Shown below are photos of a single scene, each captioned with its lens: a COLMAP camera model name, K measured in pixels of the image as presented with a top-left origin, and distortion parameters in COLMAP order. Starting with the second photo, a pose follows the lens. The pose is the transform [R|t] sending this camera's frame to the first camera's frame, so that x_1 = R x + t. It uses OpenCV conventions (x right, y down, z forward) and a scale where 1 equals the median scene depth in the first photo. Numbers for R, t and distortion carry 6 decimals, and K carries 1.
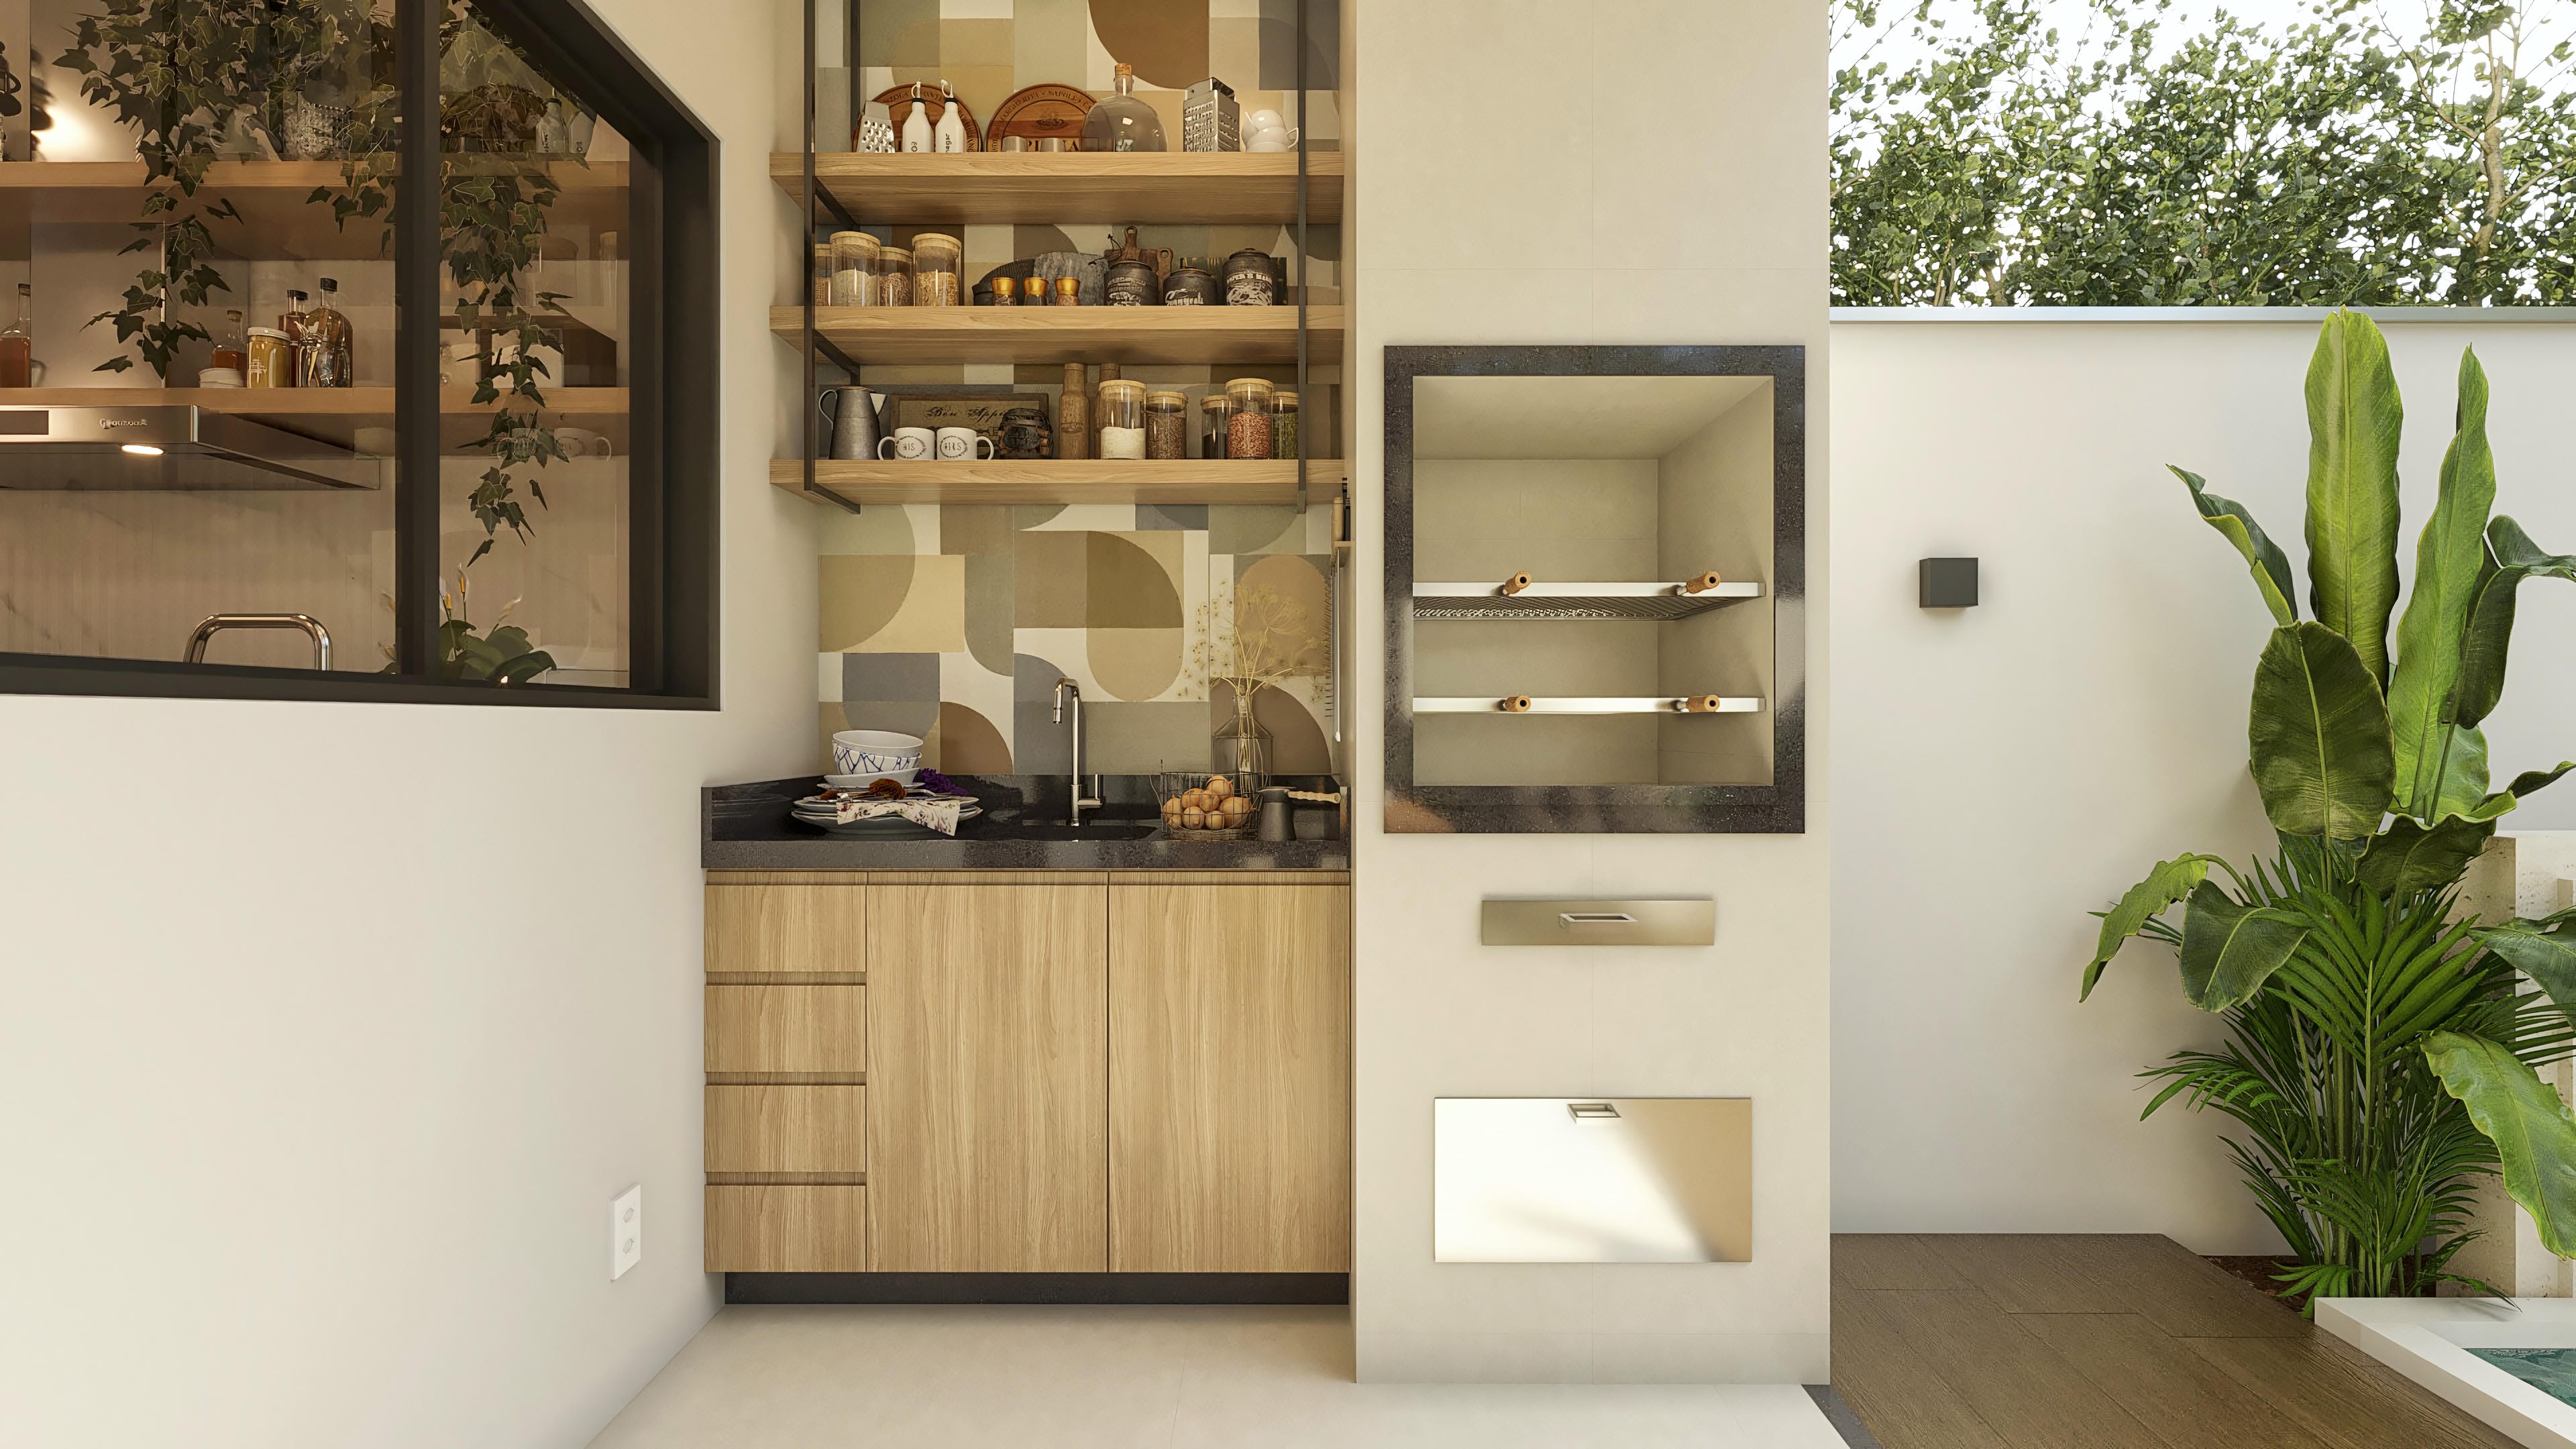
lens RADIAL K [[1279.7, 0, 1288.0], [0, 1279.7, 724.5], [0, 0, 1]] dist [-0.001132, 0.000036]
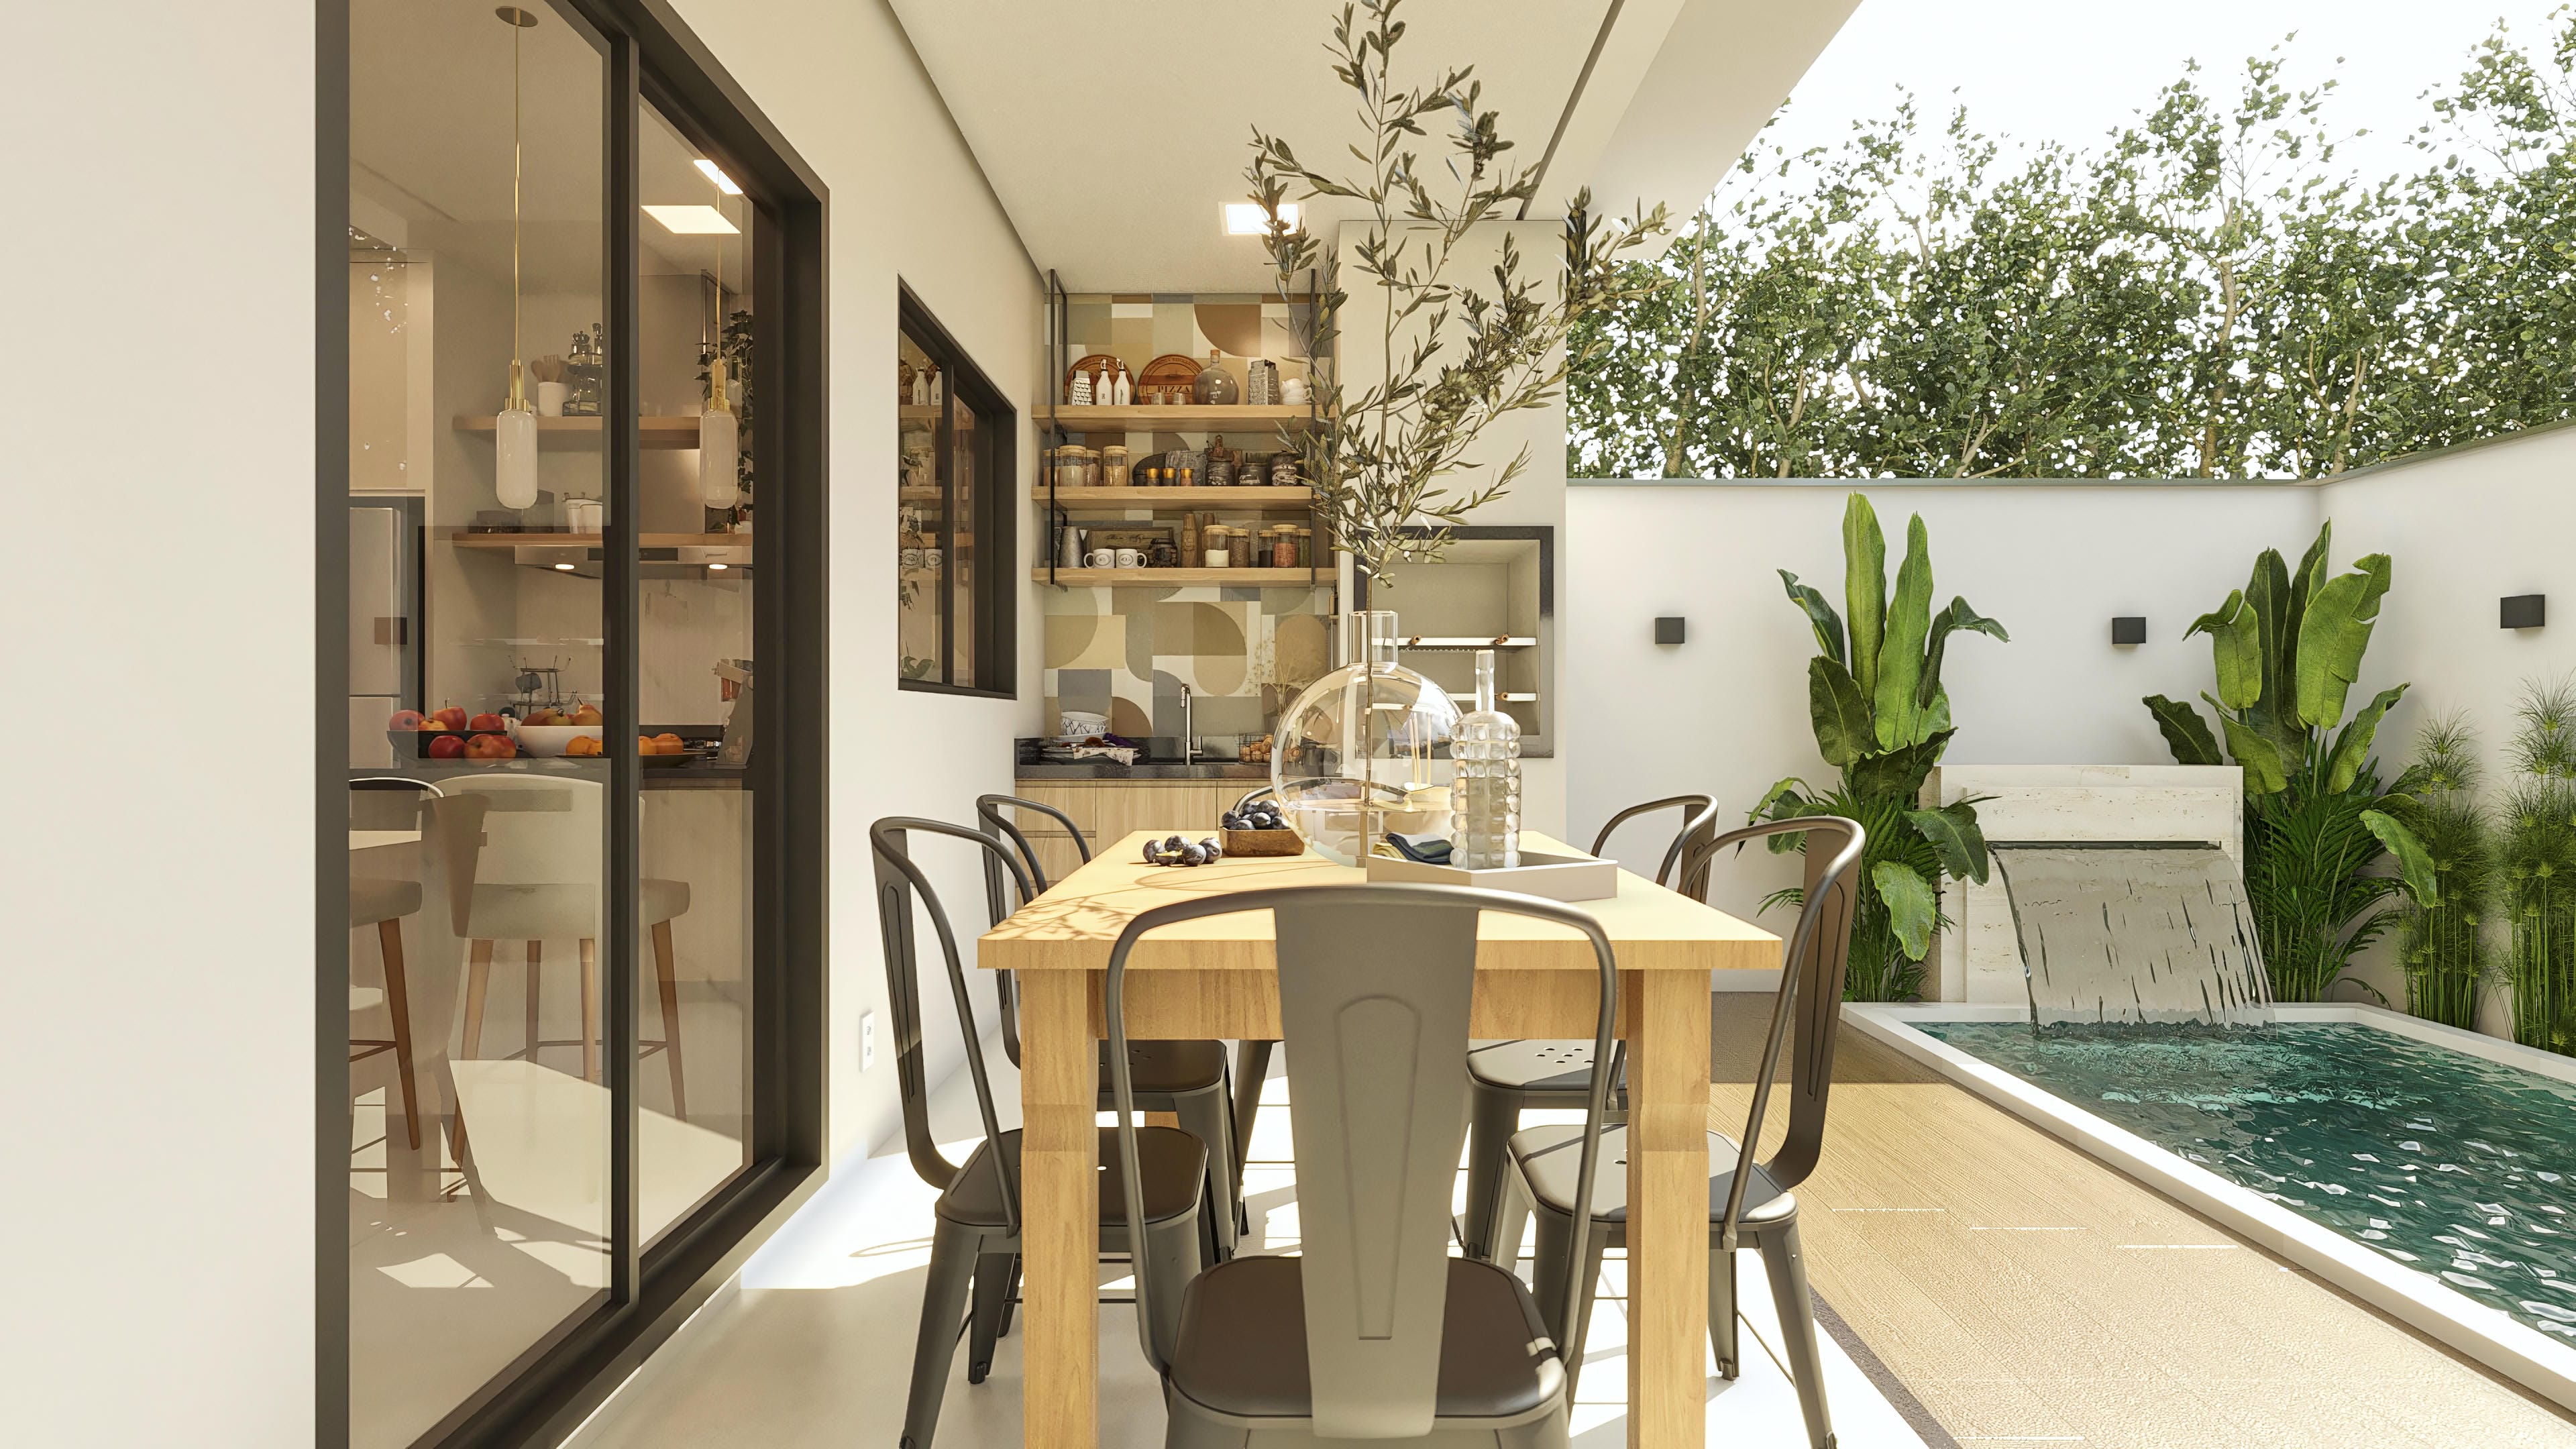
lens RADIAL K [[1279.7, 0, 1288.0], [0, 1279.7, 724.5], [0, 0, 1]] dist [-0.001132, 0.000036]
pose [[0.999997, -0.000687, -0.002371, -0.020636], [0.000690, 0.999999, 0.001259, 0.020796], [0.002371, -0.001260, 0.999996, -0.855115]]
